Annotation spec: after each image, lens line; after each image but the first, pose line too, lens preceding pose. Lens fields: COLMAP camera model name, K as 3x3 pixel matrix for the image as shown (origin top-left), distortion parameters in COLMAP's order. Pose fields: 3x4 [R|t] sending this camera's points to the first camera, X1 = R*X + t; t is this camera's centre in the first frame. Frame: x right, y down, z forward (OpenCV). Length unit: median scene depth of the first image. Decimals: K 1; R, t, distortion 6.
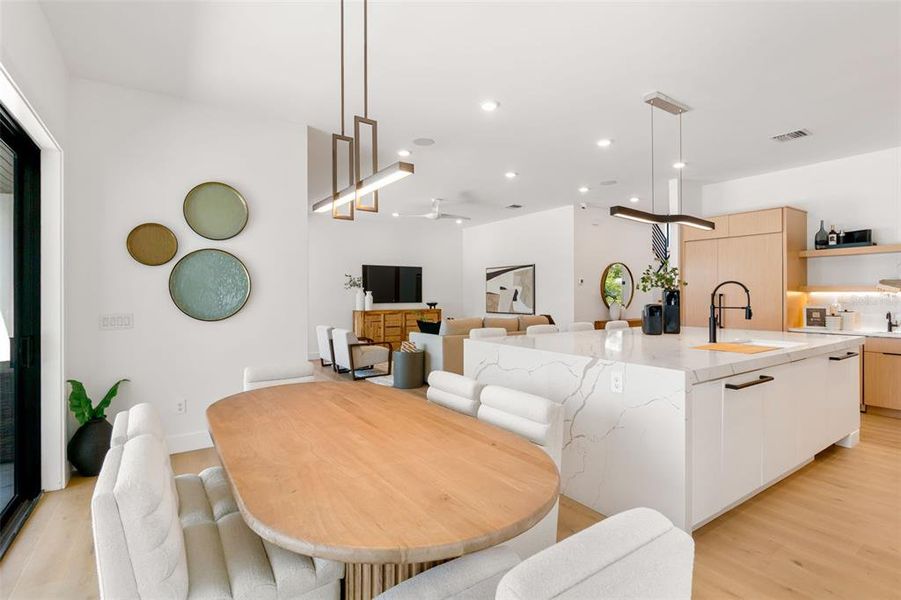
lens RADIAL K [[423.7, 0, 448.0], [0, 423.7, 293.1], [0, 0, 1]] dist [-0.006548, 0.001114]
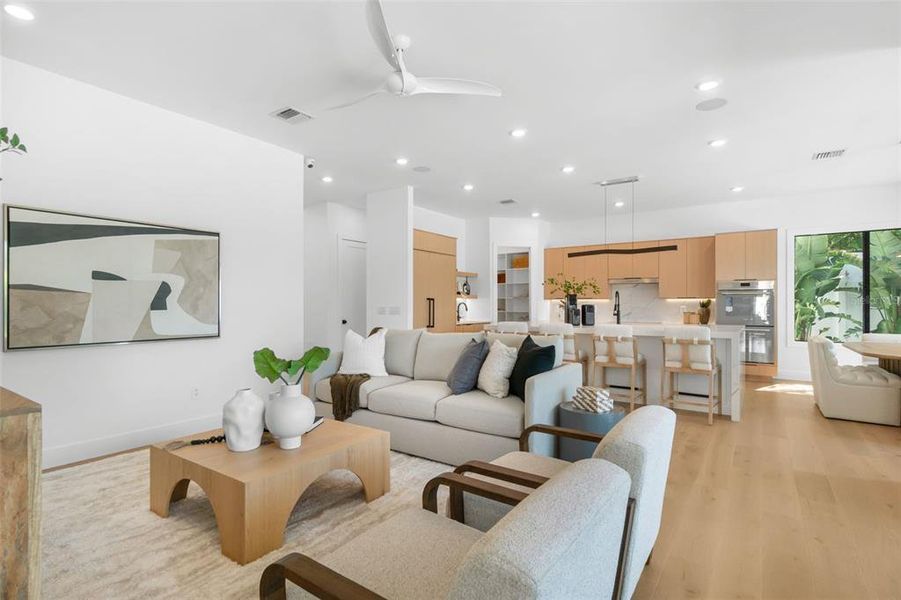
lens RADIAL K [[451.4, 0, 435.5], [0, 451.4, 302.2], [0, 0, 1]] dist [0.000553, 0.000590]
pose [[-0.364208, 0.004510, 0.931307, -0.364495], [-0.003052, 0.999977, -0.006036, 0.013771], [-0.931313, -0.005041, -0.364185, 0.956018]]
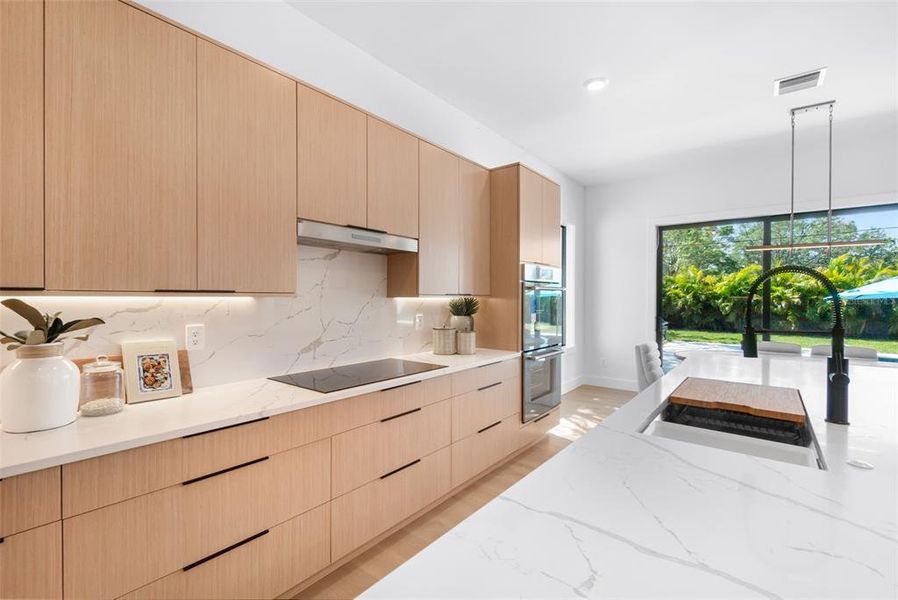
lens RADIAL K [[405.3, 0, 443.2], [0, 405.3, 295.6], [0, 0, 1]] dist [0.007707, -0.003573]
pose [[-0.947714, 0.001420, -0.319118, 0.420077], [0.003947, 0.999966, -0.007271, 0.001230], [0.319097, -0.008150, -0.947687, 0.478608]]
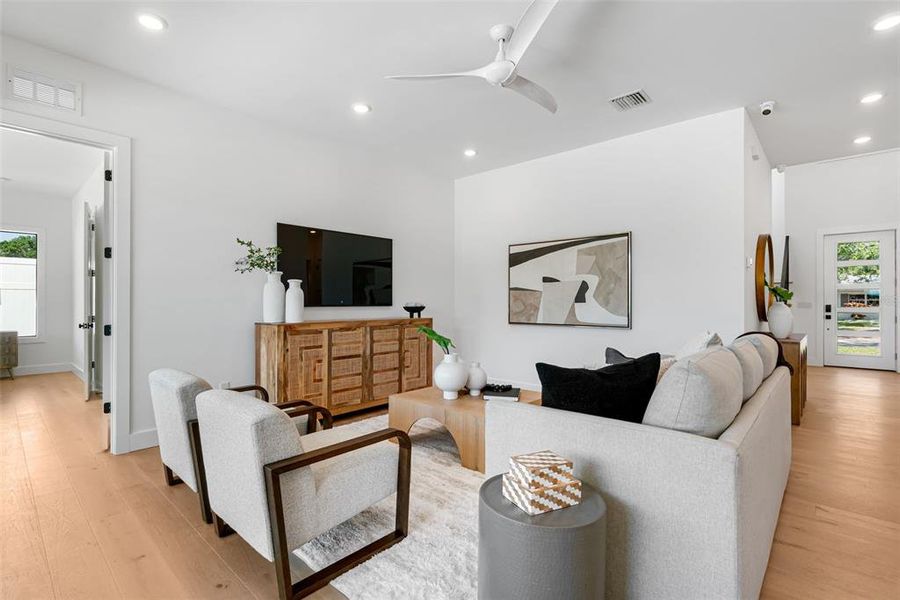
lens RADIAL K [[423.3, 0, 447.7], [0, 423.3, 299.4], [0, 0, 1]] dist [-0.006548, 0.001114]
pose [[0.969456, 0.004539, 0.245225, -0.144091], [-0.003994, 0.999988, -0.002722, 0.017641], [-0.245234, 0.001660, 0.969462, 0.546902]]
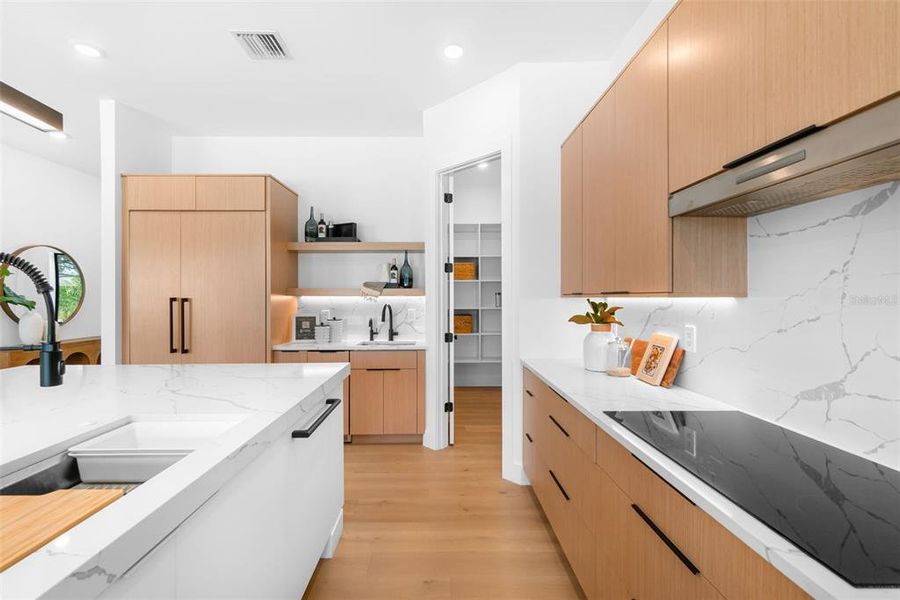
lens RADIAL K [[406.2, 0, 439.2], [0, 406.2, 299.2], [0, 0, 1]] dist [0.007707, -0.003573]
pose [[0.549551, -0.002128, 0.835457, 0.224320], [-0.001644, 0.999992, 0.003629, 0.000206], [-0.835458, -0.003367, 0.549544, 0.223670]]
